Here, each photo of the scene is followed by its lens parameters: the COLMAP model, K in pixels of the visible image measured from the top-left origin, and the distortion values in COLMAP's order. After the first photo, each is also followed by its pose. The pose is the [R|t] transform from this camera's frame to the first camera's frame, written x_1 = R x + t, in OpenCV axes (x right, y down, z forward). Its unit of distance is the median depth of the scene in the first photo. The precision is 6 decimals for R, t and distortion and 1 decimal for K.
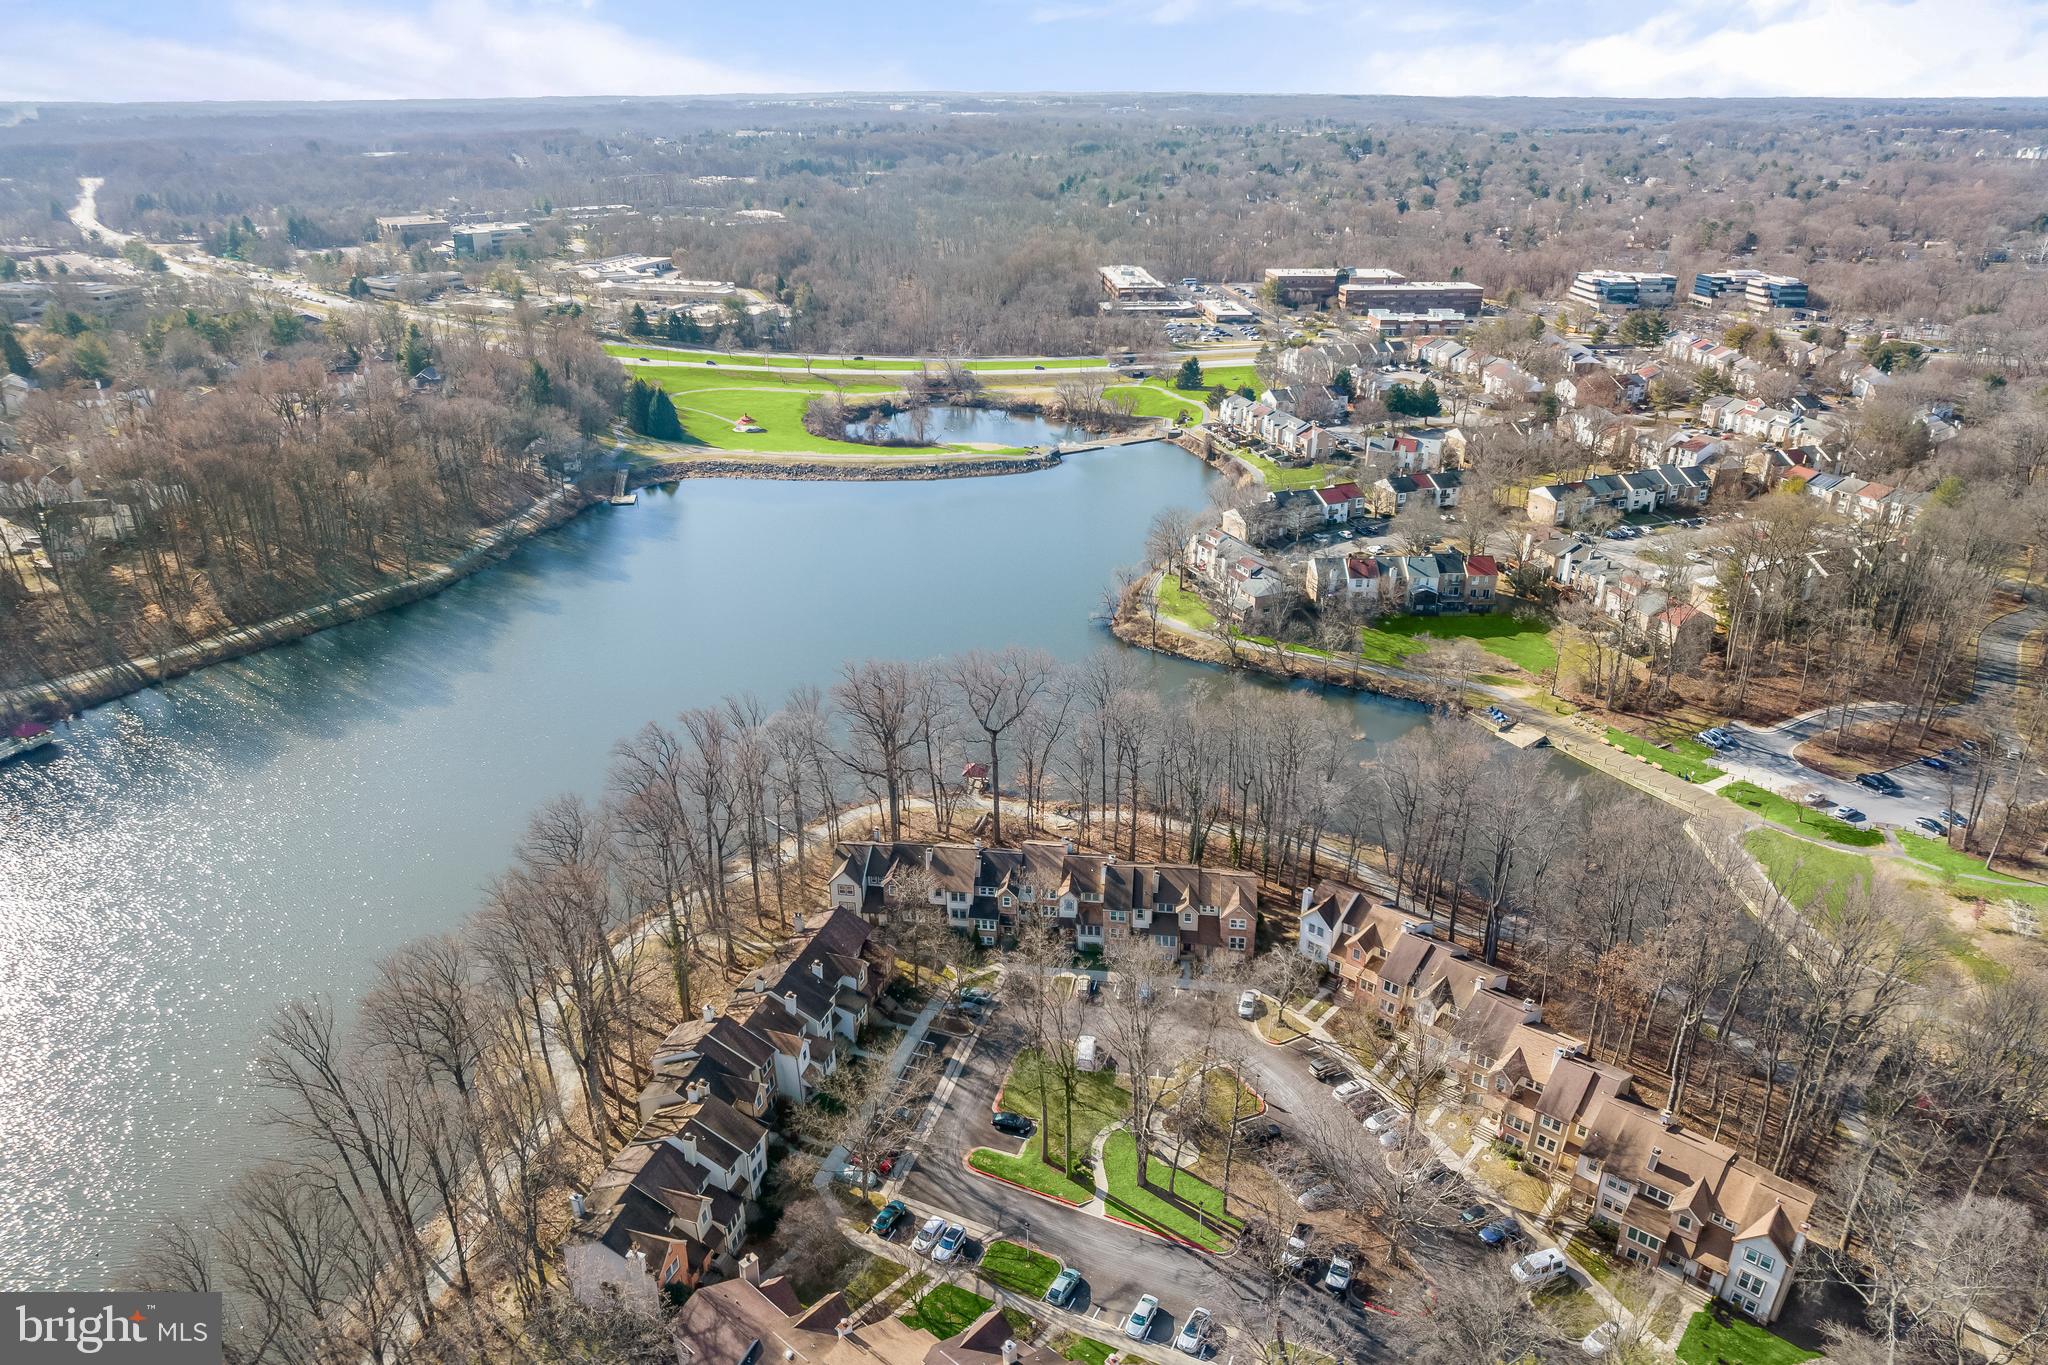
lens RADIAL K [[1327.1, 0, 1017.2], [0, 1327.1, 713.2], [0, 0, 1]] dist [-0.084341, 0.083844]
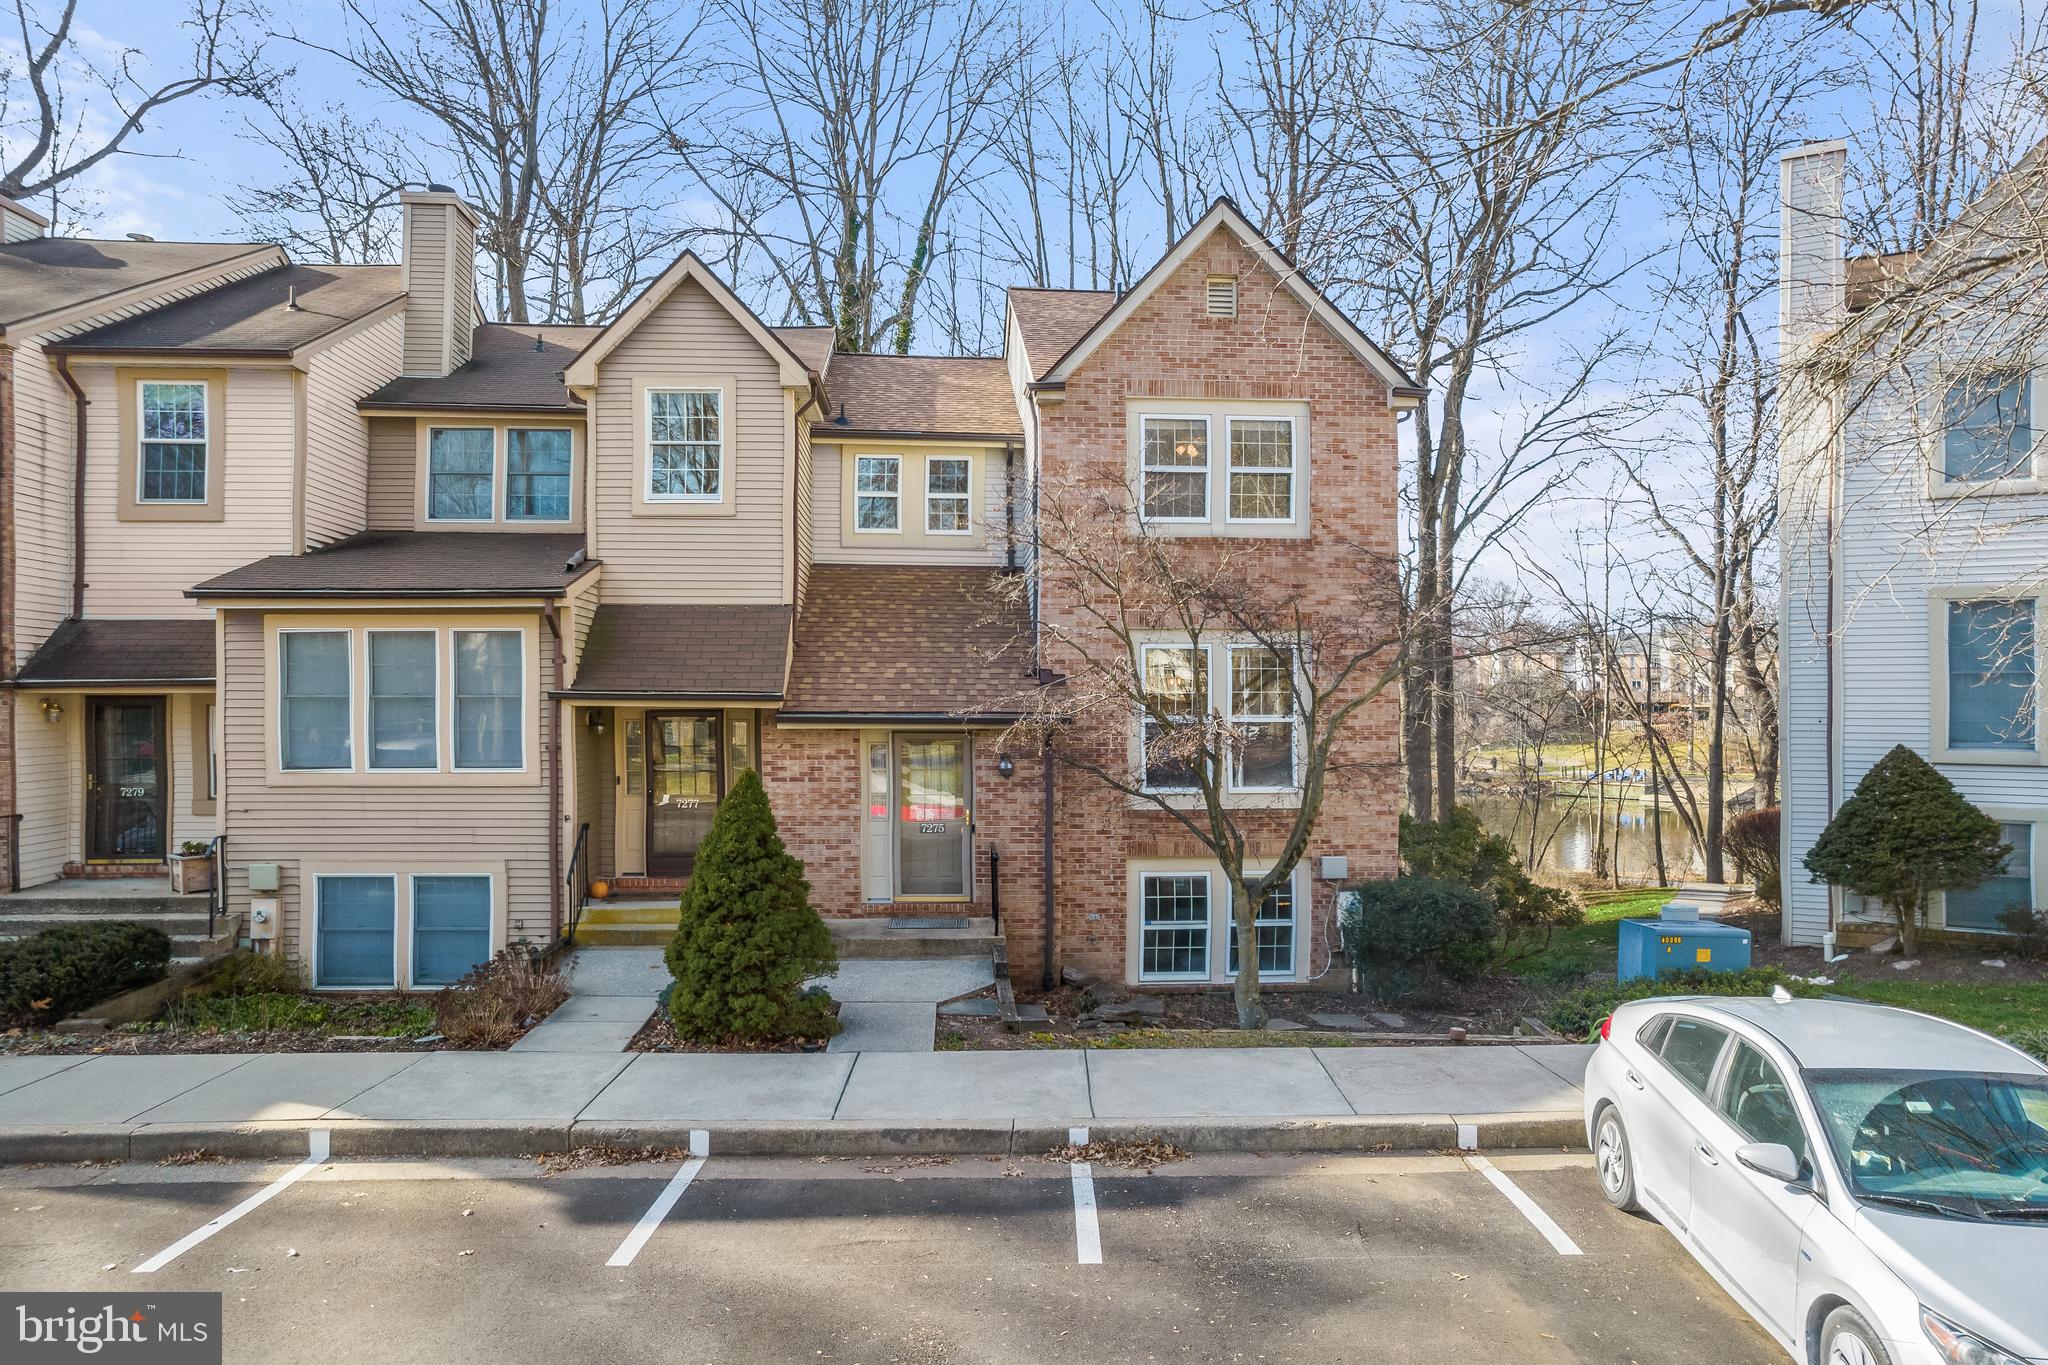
lens RADIAL K [[1327.1, 0, 1017.2], [0, 1327.1, 713.2], [0, 0, 1]] dist [-0.084341, 0.083844]
pose [[0.983677, 0.004972, 0.179876, 0.094817], [0.069067, 0.912623, -0.402925, 0.147411], [-0.166162, 0.408772, 0.897383, 0.645050]]
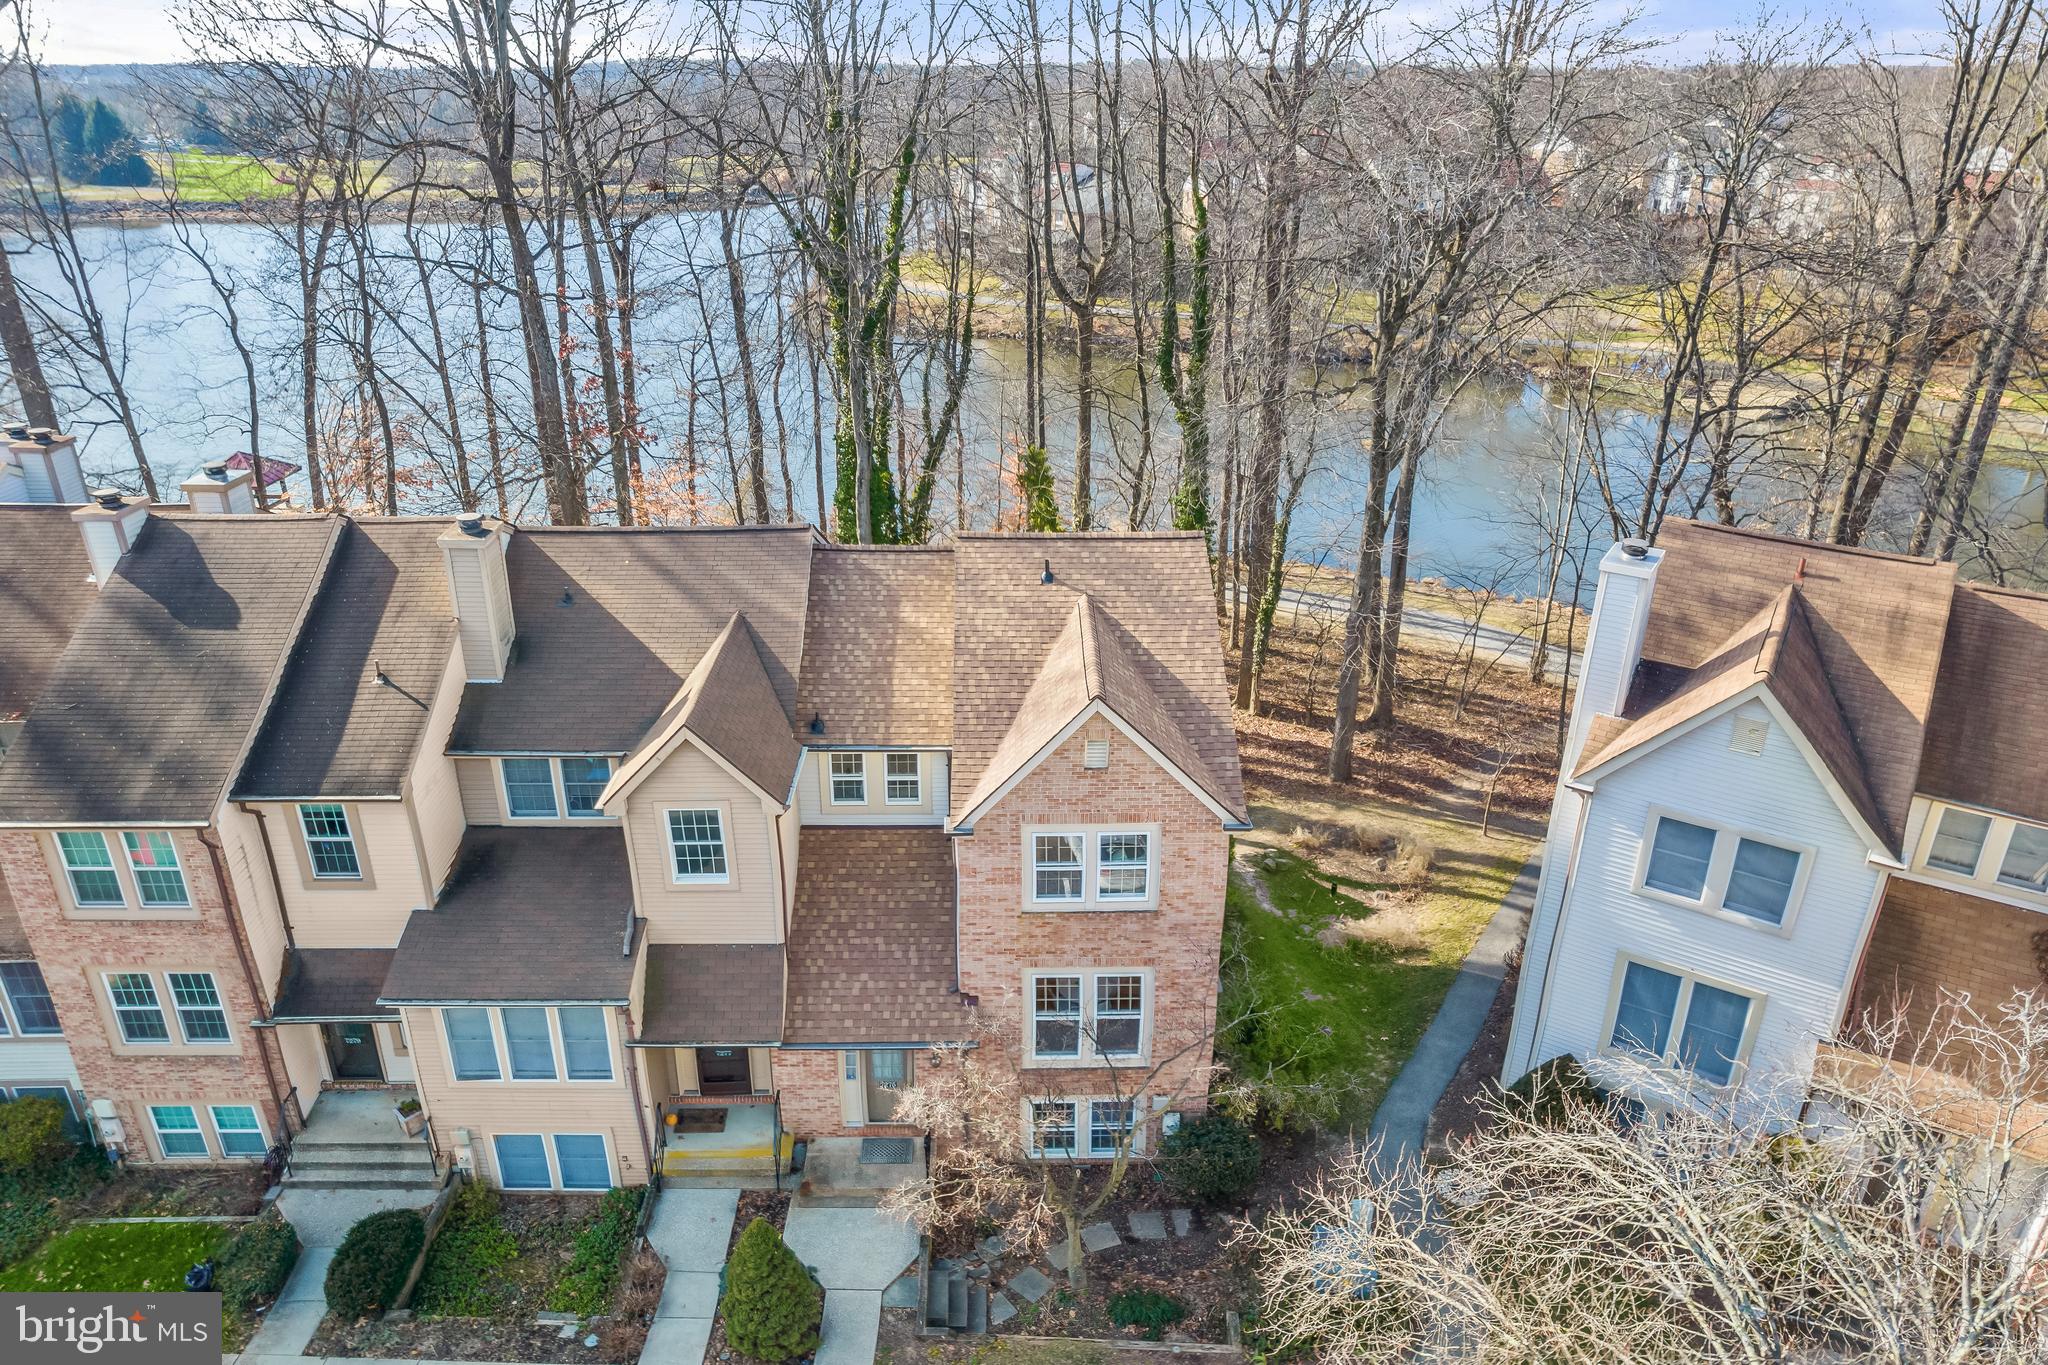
lens RADIAL K [[1327.1, 0, 1017.2], [0, 1327.1, 713.2], [0, 0, 1]] dist [-0.084341, 0.083844]
pose [[0.990457, -0.053093, 0.127187, 0.100725], [0.053381, 0.998574, 0.001145, 0.100642], [-0.127067, 0.005655, 0.991878, 0.610500]]
